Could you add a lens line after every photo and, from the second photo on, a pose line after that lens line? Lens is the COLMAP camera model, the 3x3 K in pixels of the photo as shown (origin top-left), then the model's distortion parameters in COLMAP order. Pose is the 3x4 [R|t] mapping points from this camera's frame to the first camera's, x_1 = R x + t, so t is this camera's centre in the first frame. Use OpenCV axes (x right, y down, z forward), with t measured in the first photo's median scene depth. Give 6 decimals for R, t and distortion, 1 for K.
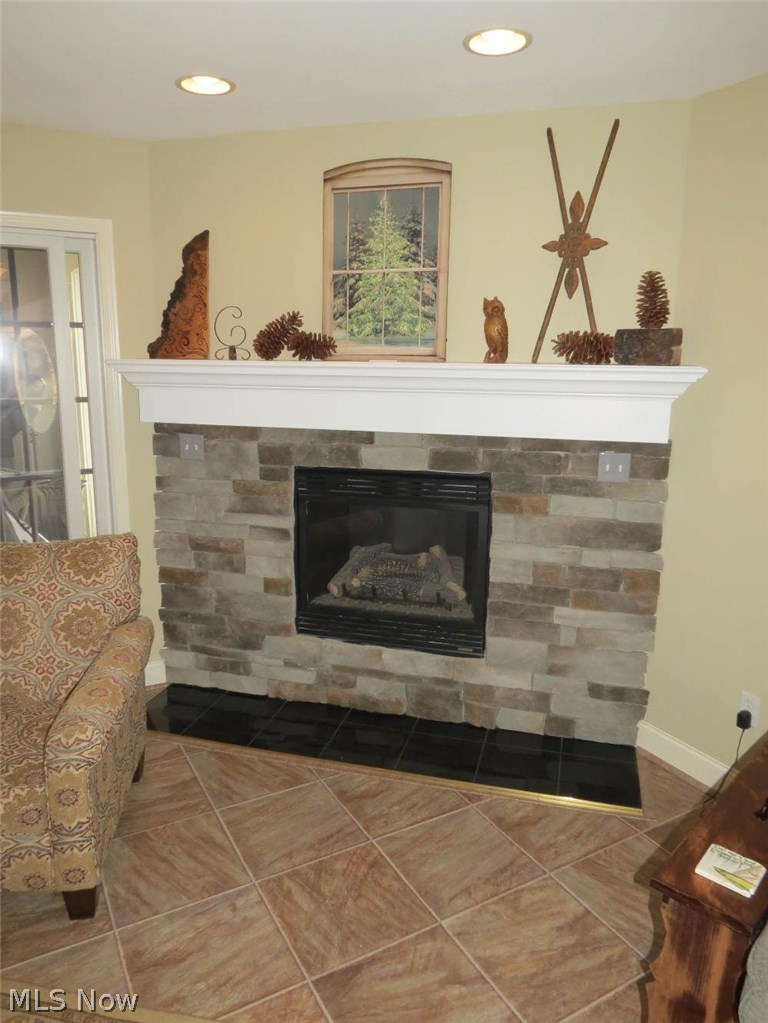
lens RADIAL K [[718.4, 0, 382.8], [0, 718.4, 512.2], [0, 0, 1]] dist [-0.022147, 0.003461]
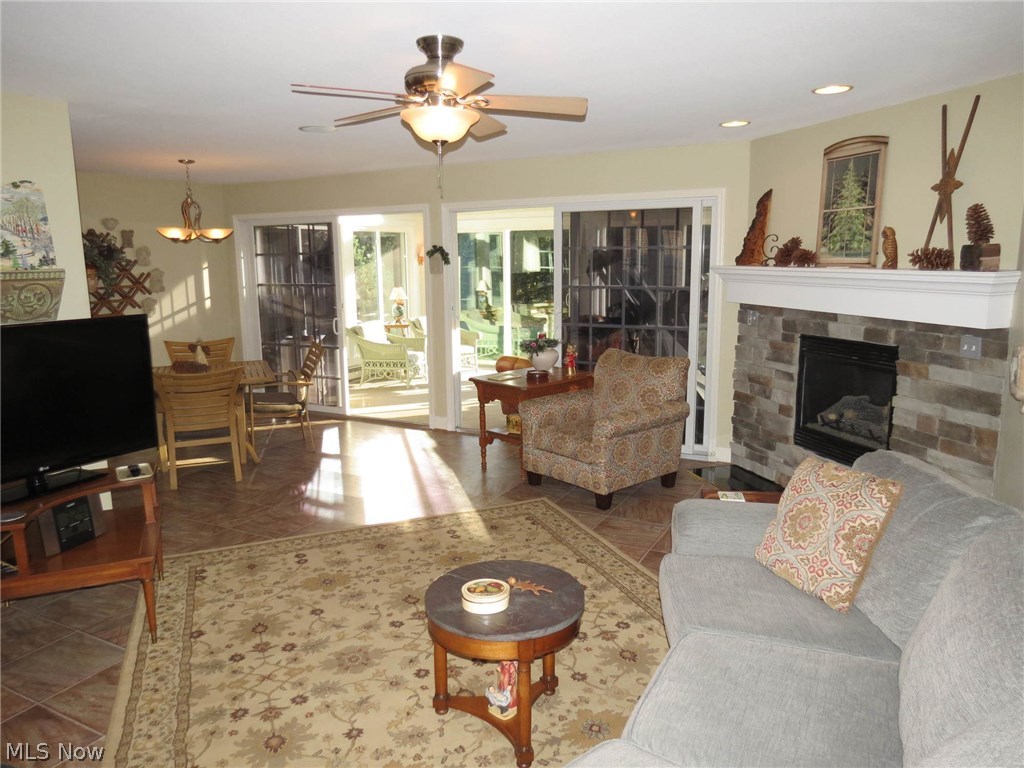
lens RADIAL K [[719.1, 0, 512.4], [0, 719.1, 385.0], [0, 0, 1]] dist [-0.022147, 0.003461]
pose [[0.544445, 0.132590, -0.828251, 0.911035], [-0.157715, 0.985998, 0.054169, 0.065094], [0.823836, 0.101136, 0.557733, -0.403533]]
